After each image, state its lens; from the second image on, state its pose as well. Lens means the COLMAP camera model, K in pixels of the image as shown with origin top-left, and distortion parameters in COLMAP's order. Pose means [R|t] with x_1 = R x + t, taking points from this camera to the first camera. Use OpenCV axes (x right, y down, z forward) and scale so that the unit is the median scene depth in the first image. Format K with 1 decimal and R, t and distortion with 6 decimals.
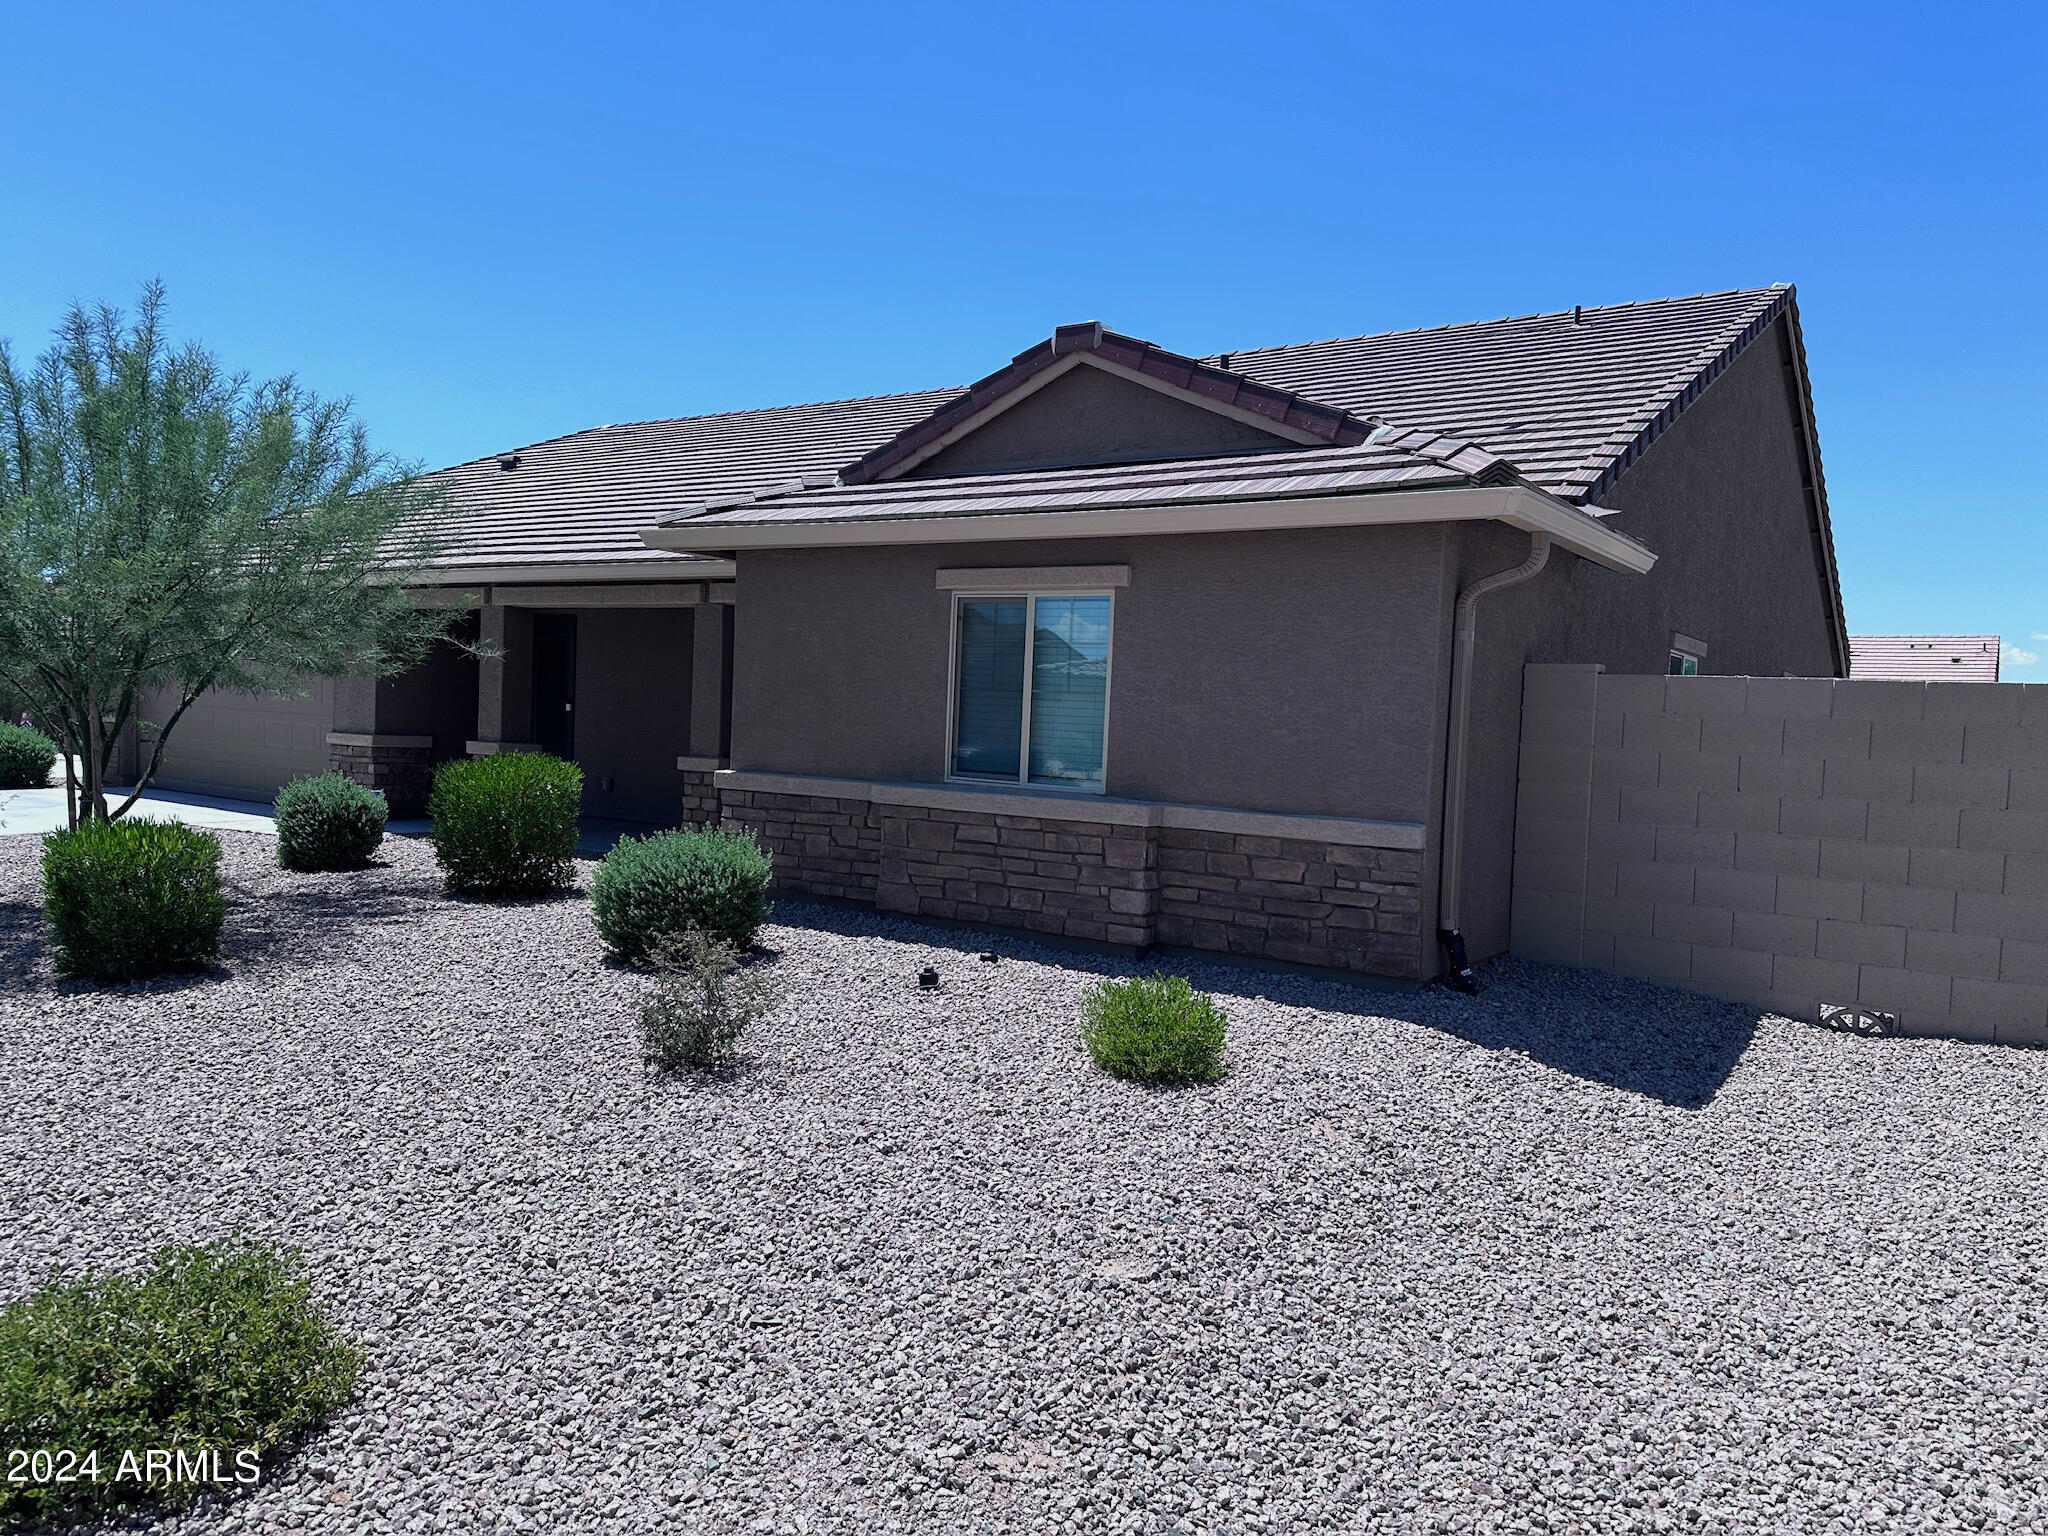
lens RADIAL K [[1490.9, 0, 1026.5], [0, 1490.9, 844.1], [0, 0, 1]] dist [0.083250, -0.170540]
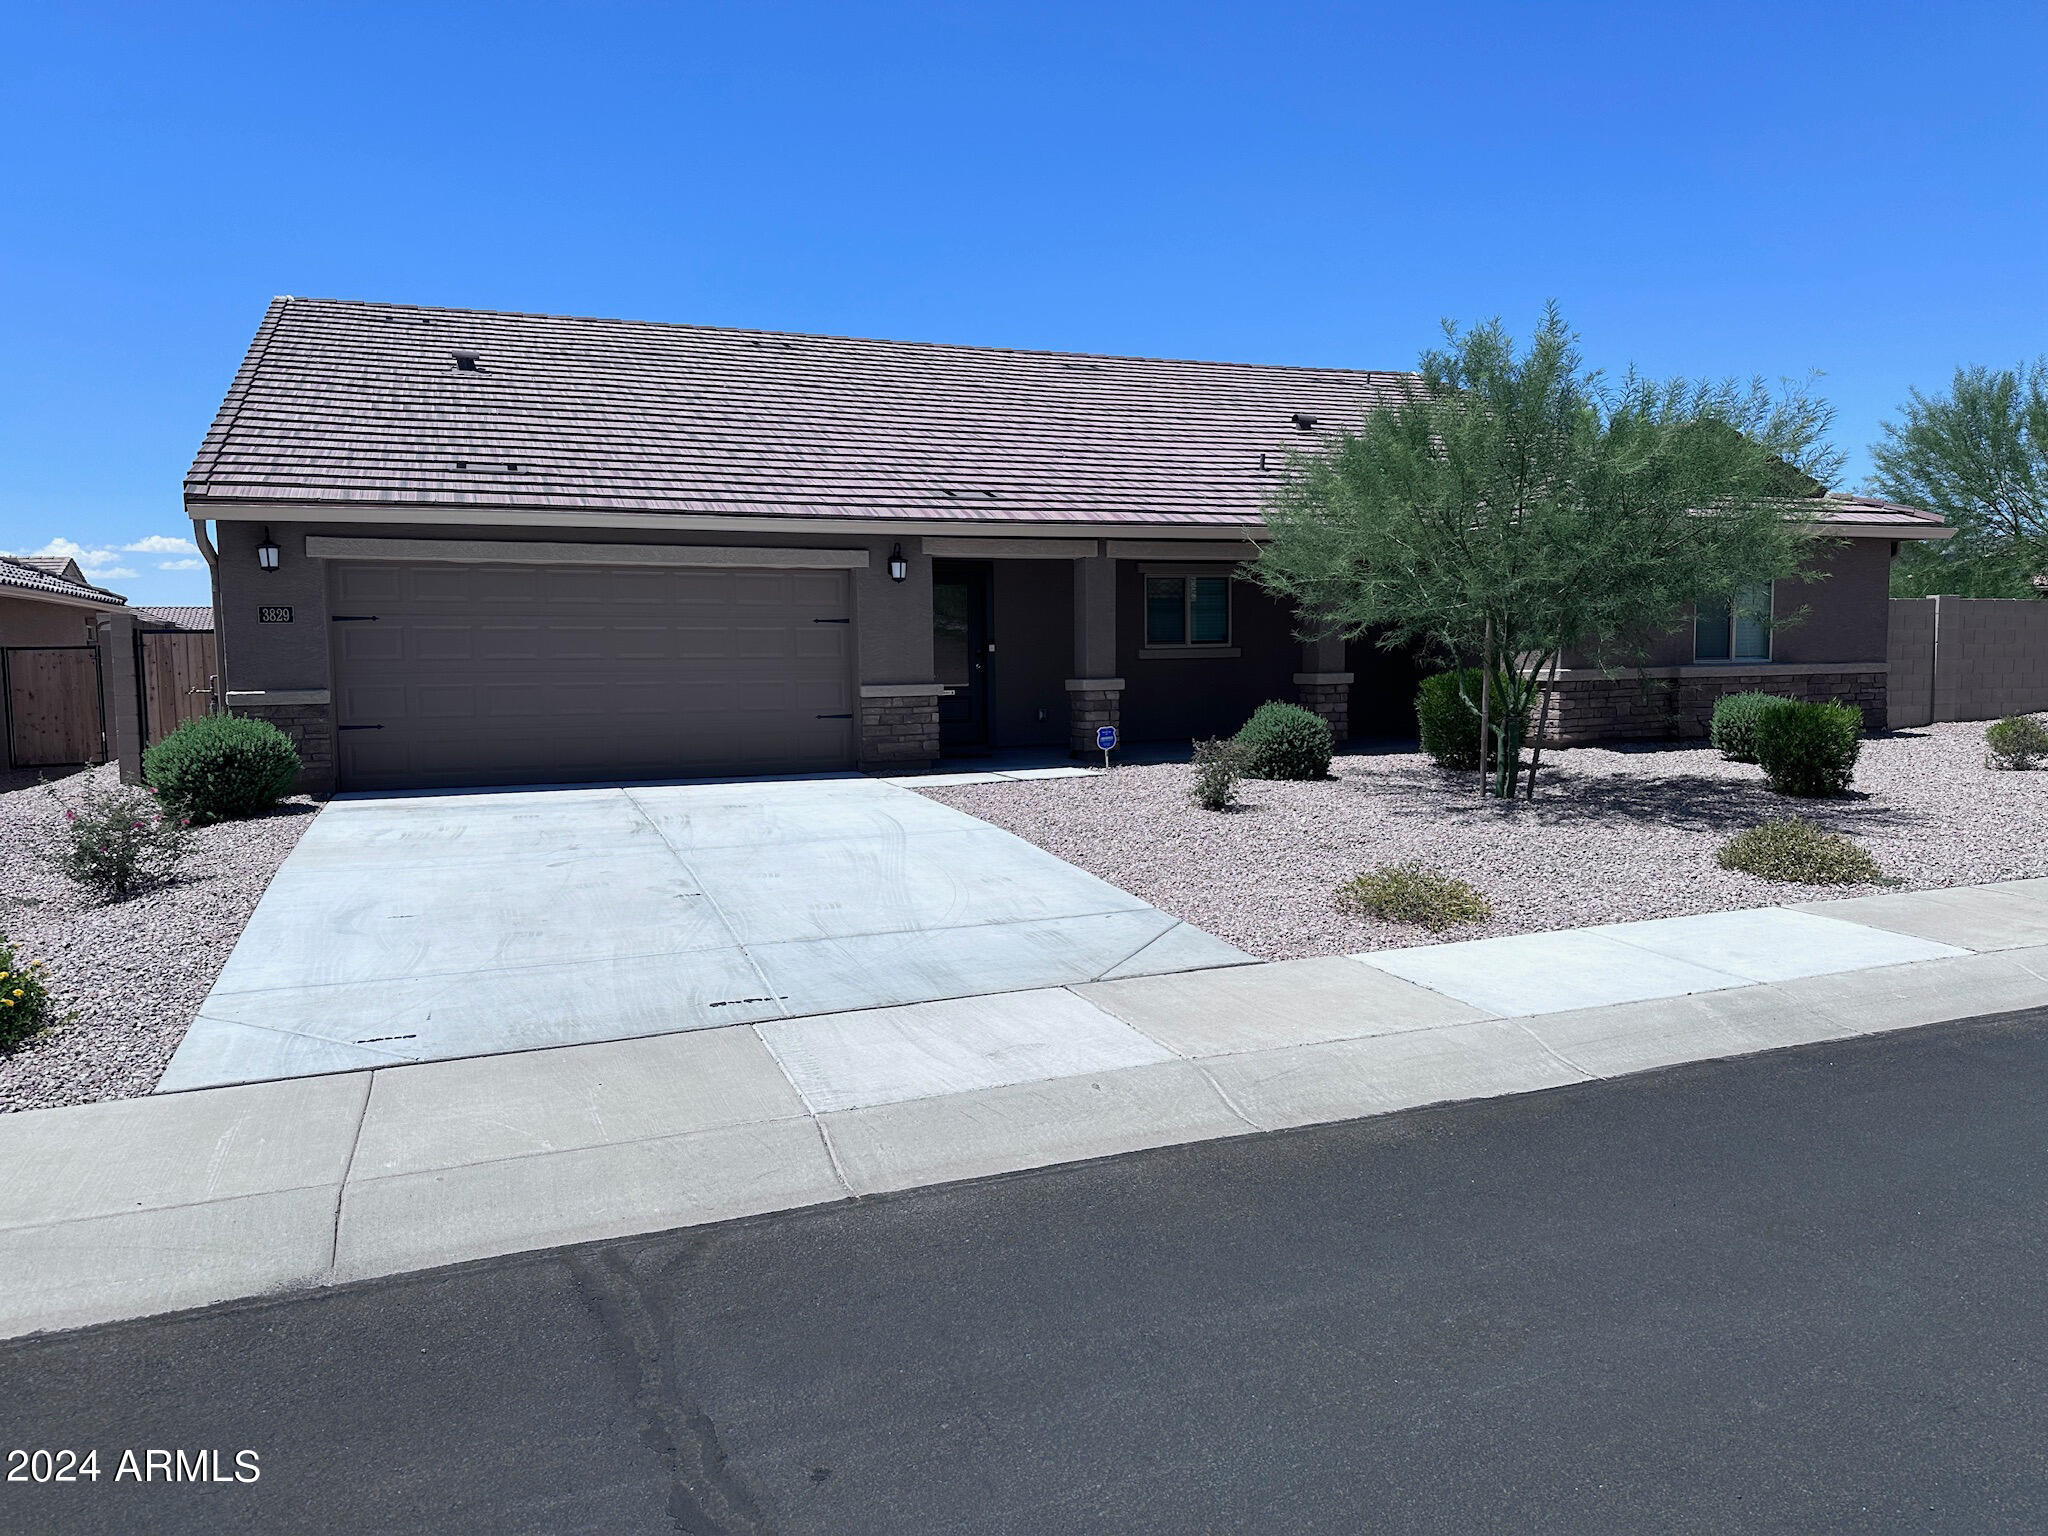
lens RADIAL K [[1472.4, 0, 1030.2], [0, 1472.4, 808.1], [0, 0, 1]] dist [0.119323, -0.214457]
pose [[0.563242, -0.151949, 0.812201, -2.243974], [0.106678, 0.988092, 0.110876, -0.173460], [-0.819377, 0.024194, 0.572745, 0.671499]]
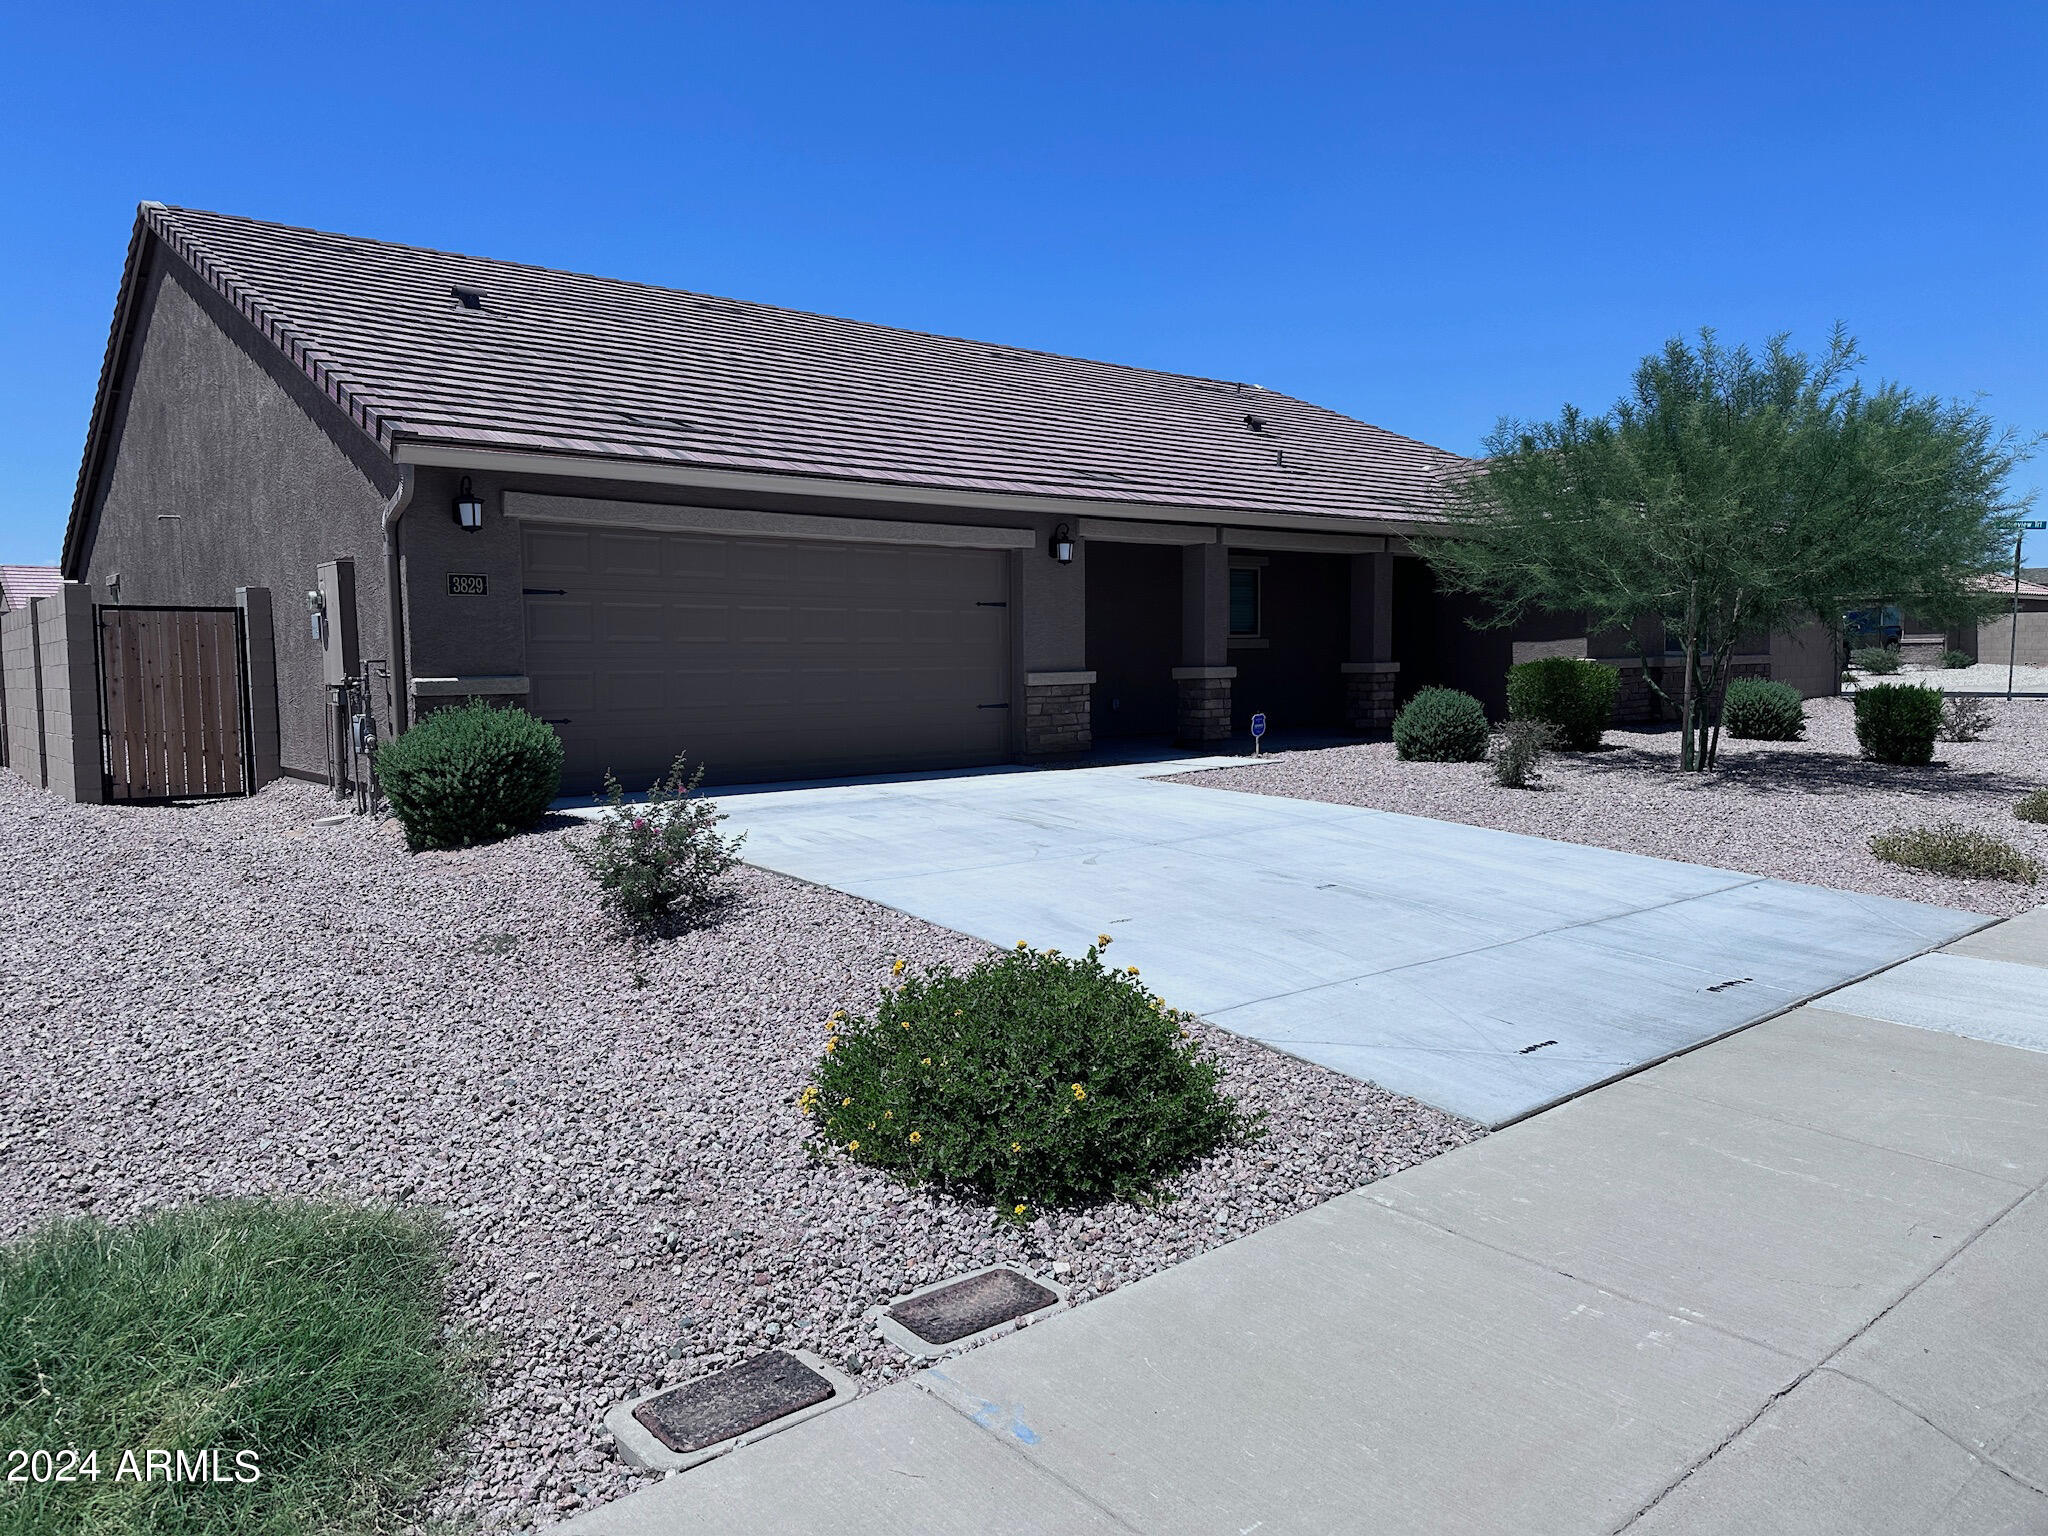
lens RADIAL K [[1481.1, 0, 1024.0], [0, 1481.1, 768.0], [0, 0, 1]] dist [0.123092, -0.166238]
pose [[0.267619, -0.135034, 0.954016, -2.548660], [0.097488, 0.988845, 0.112617, -0.235143], [-0.958580, 0.062867, 0.277798, 1.509723]]
